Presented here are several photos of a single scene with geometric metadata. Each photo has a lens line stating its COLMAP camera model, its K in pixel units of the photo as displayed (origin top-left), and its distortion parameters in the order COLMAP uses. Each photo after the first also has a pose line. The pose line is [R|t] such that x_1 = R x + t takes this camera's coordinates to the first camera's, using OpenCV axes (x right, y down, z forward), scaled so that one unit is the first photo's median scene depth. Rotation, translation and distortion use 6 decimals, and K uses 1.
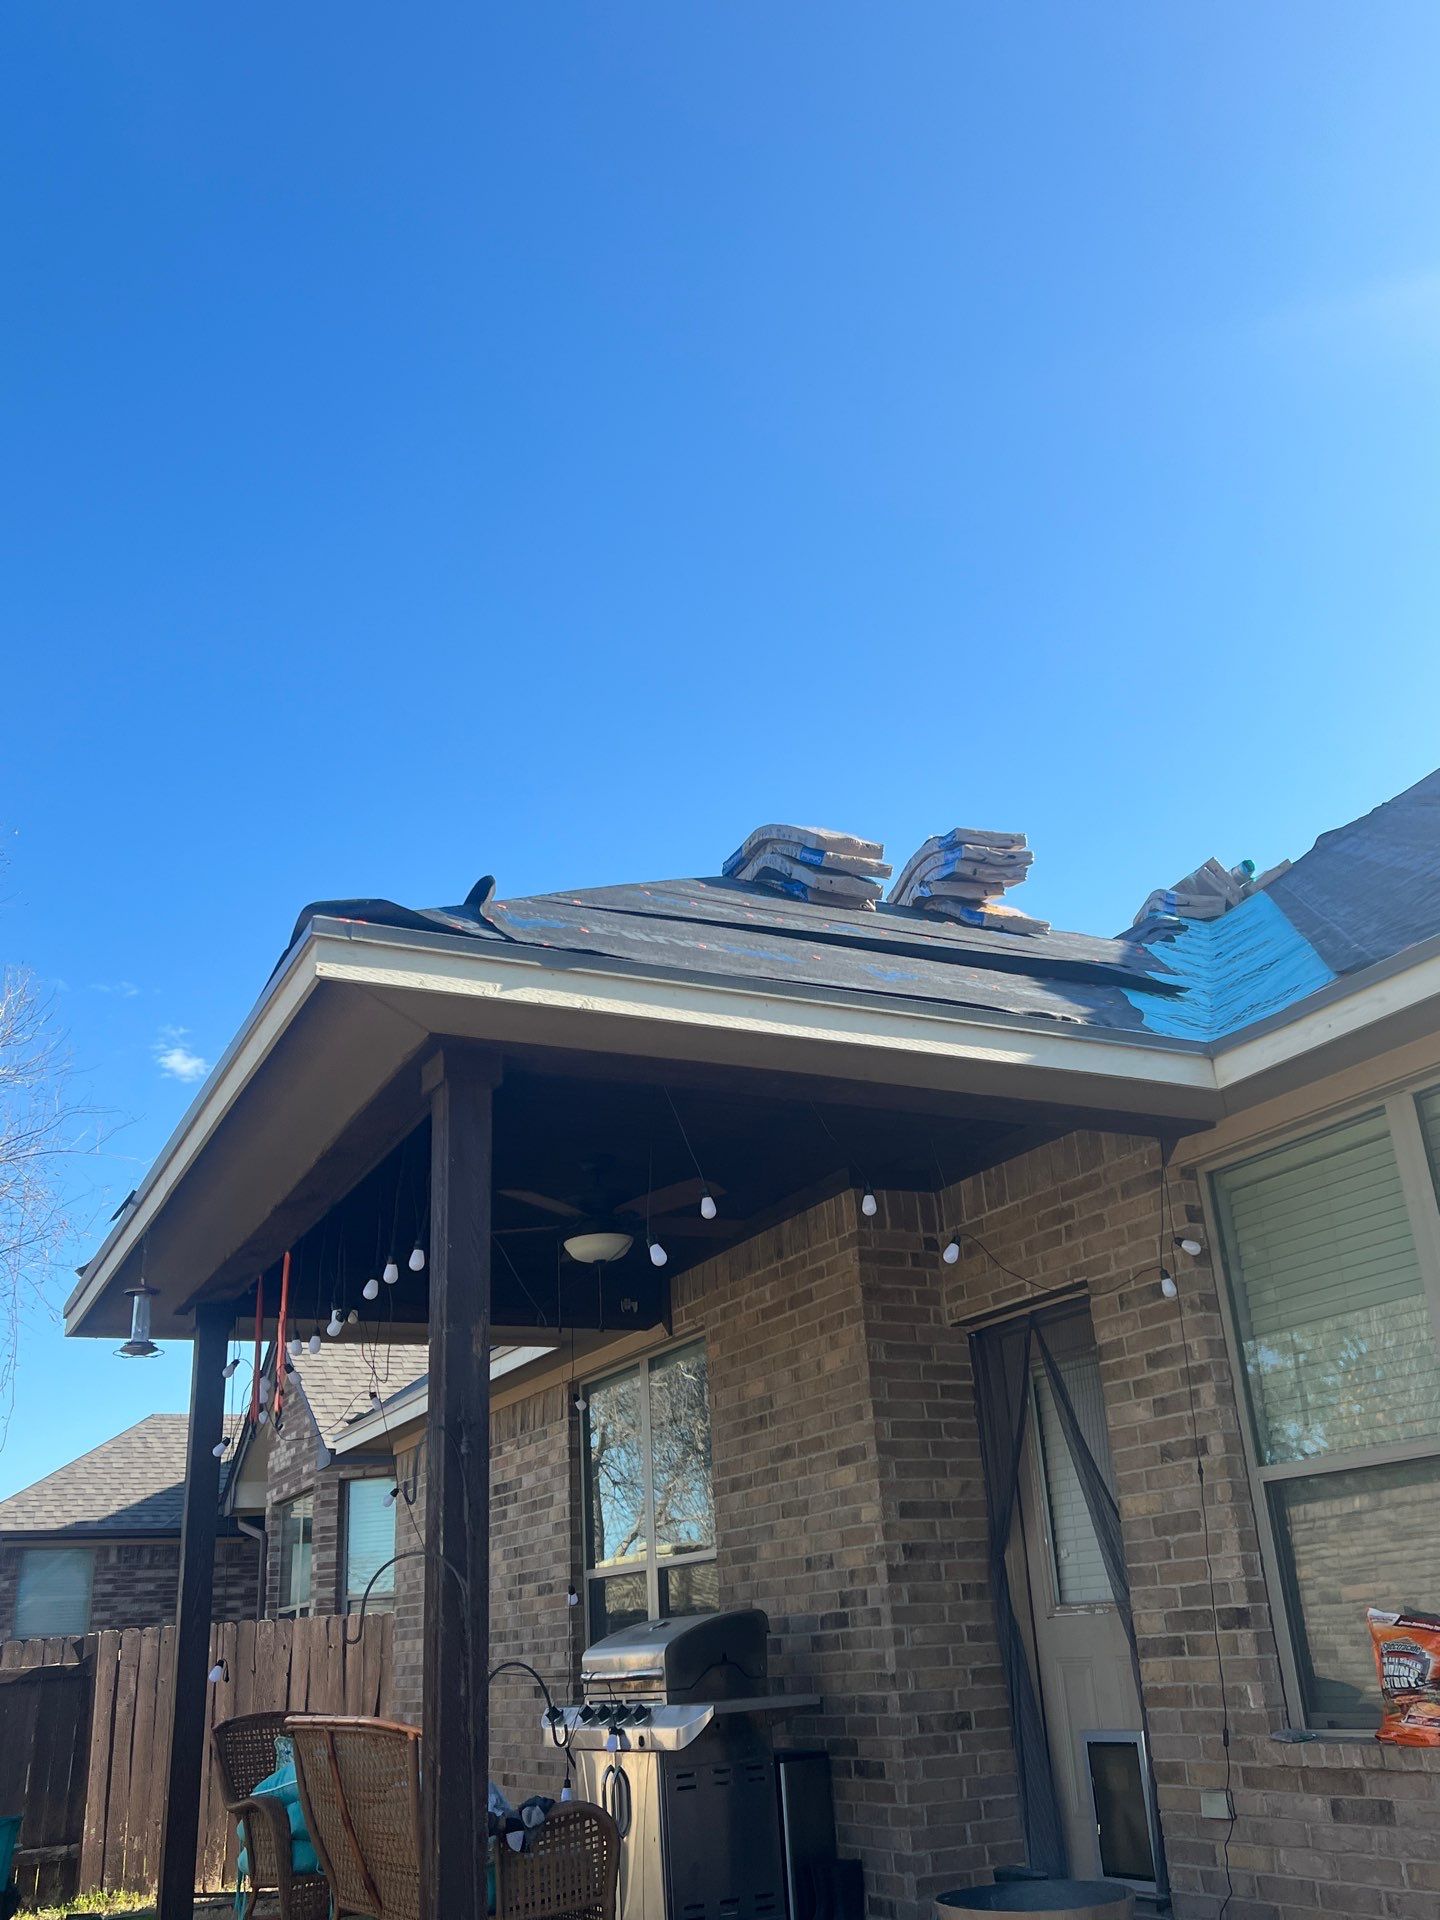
lens RADIAL K [[1652.7, 0, 712.9], [0, 1652.7, 993.3], [0, 0, 1]] dist [0.045241, -0.002146]
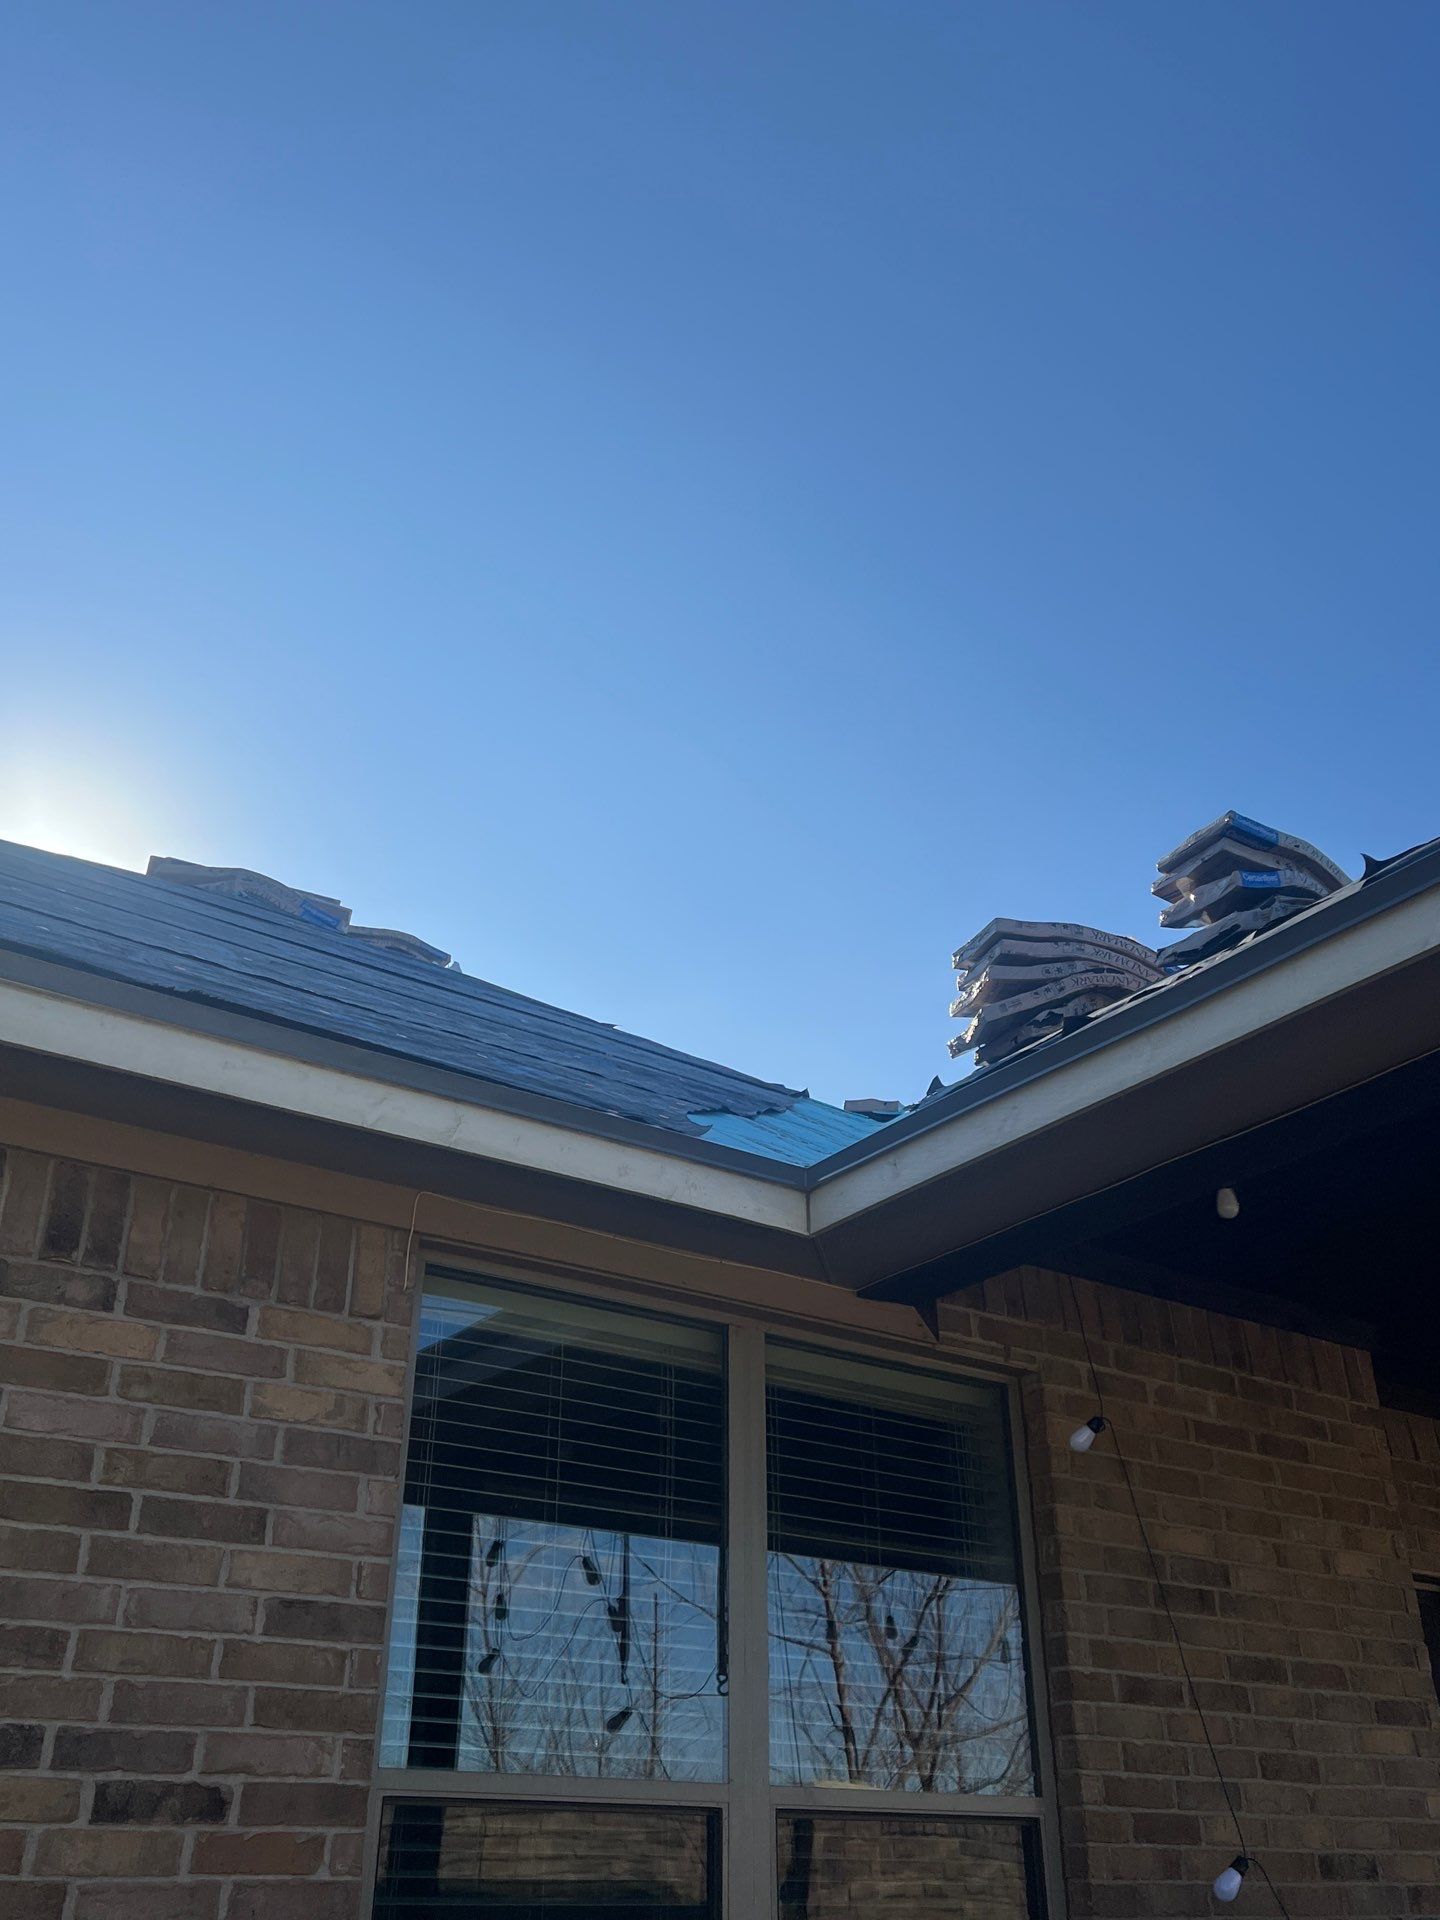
lens RADIAL K [[1723.0, 0, 720.0], [0, 1723.0, 960.0], [0, 0, 1]] dist [0.015360, -0.003976]
pose [[-0.143382, 0.522400, 0.840560, -0.617755], [-0.358375, 0.764287, -0.536128, 0.500051], [-0.922501, -0.378107, 0.077630, 1.253338]]
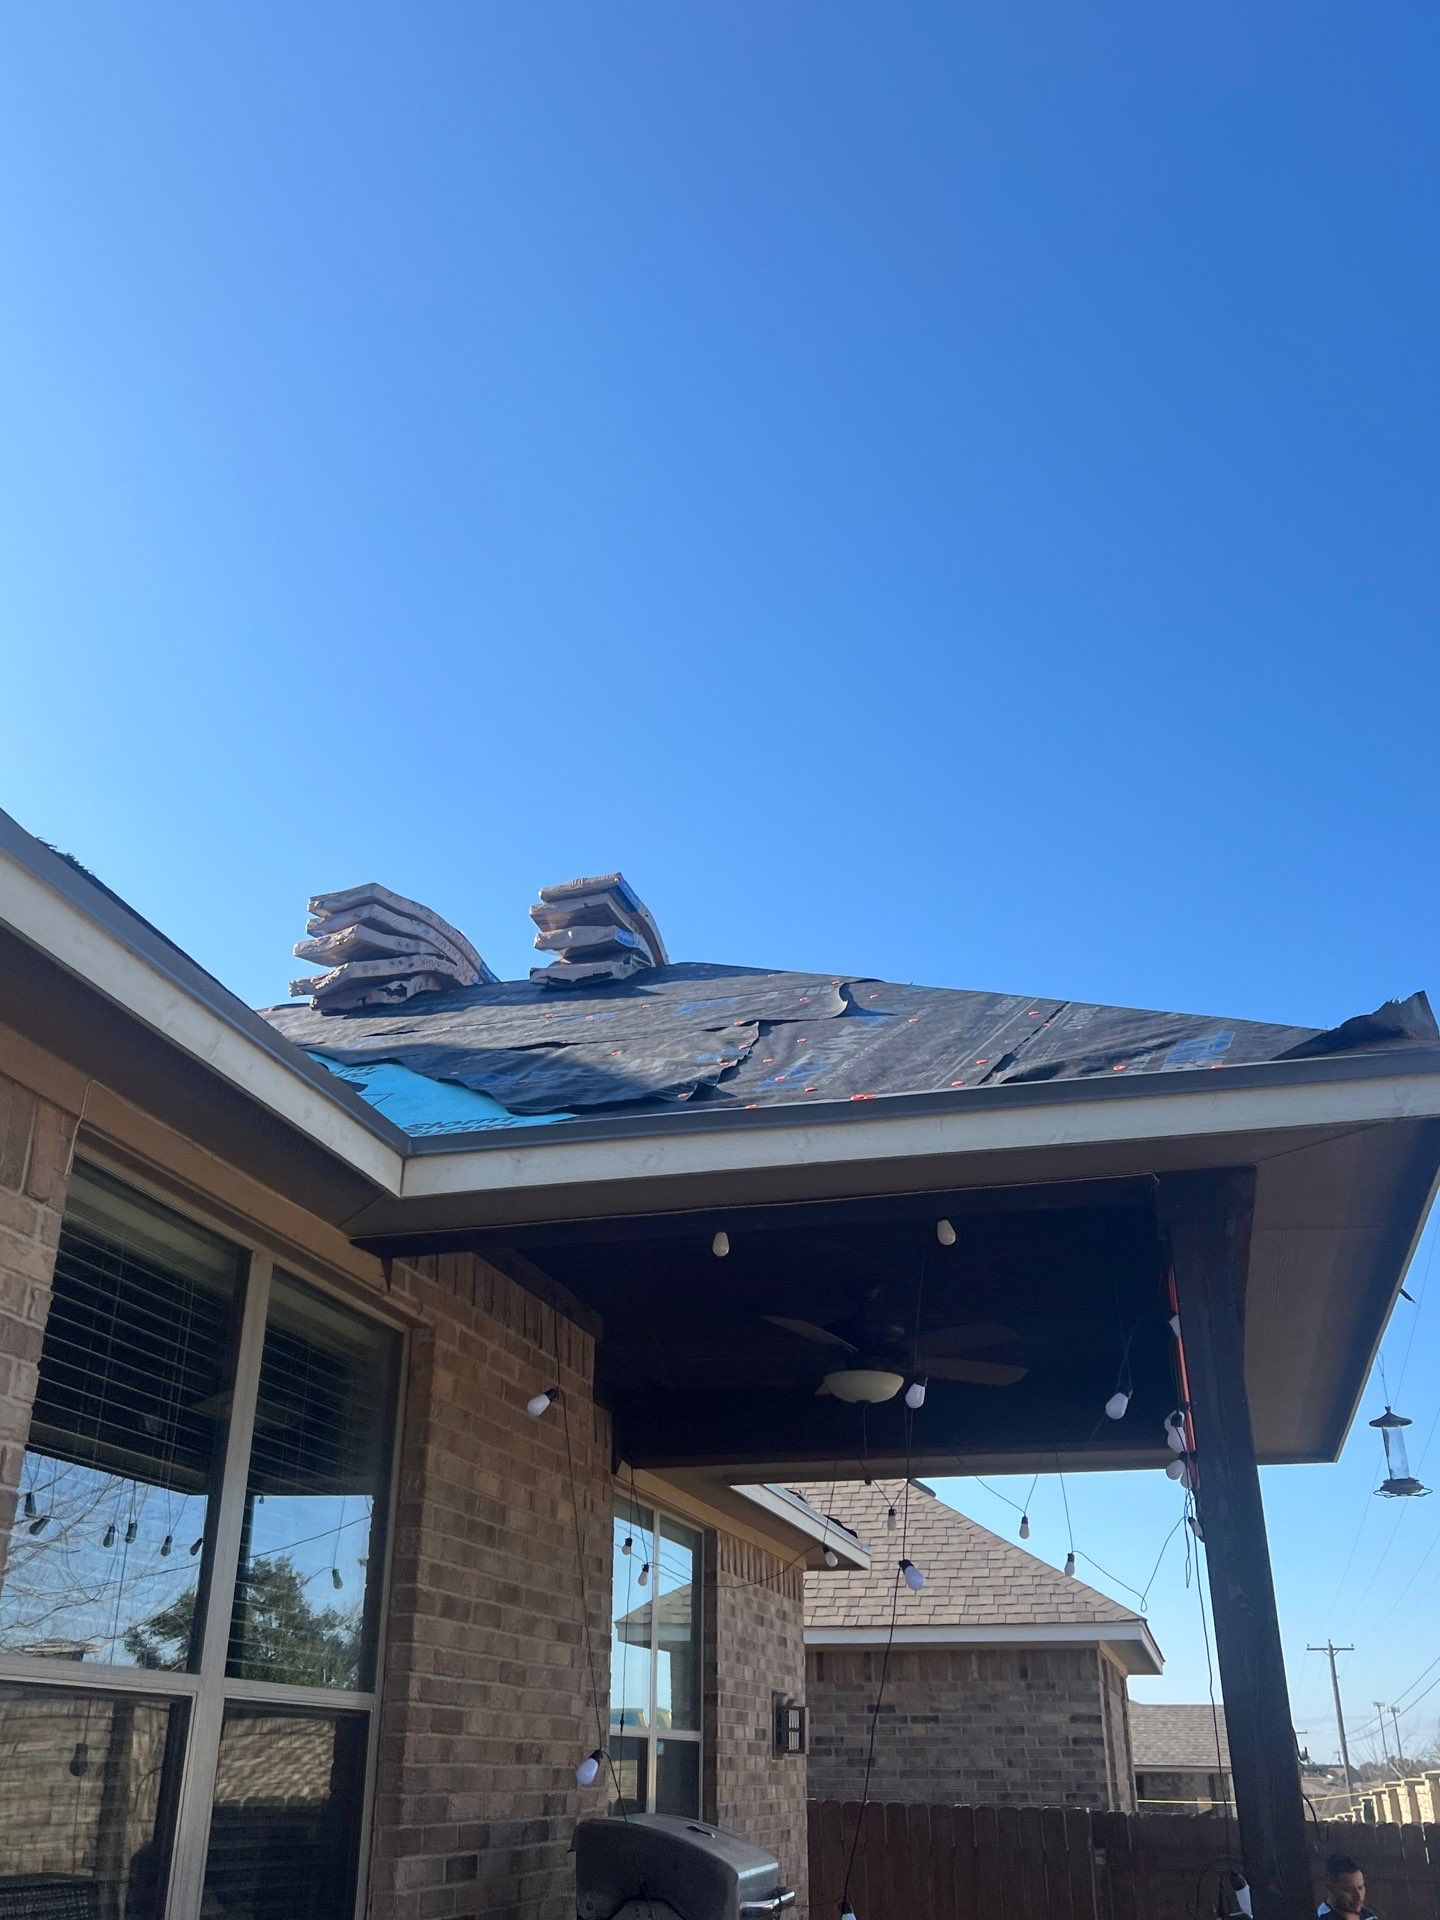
lens RADIAL K [[1725.9, 0, 720.5], [0, 1725.9, 913.7], [0, 0, 1]] dist [-0.004553, -0.006158]
pose [[-0.749361, 0.343412, 0.566151, -0.578945], [-0.210039, 0.687574, -0.695072, 0.593756], [-0.627967, -0.639773, -0.443112, 1.499579]]
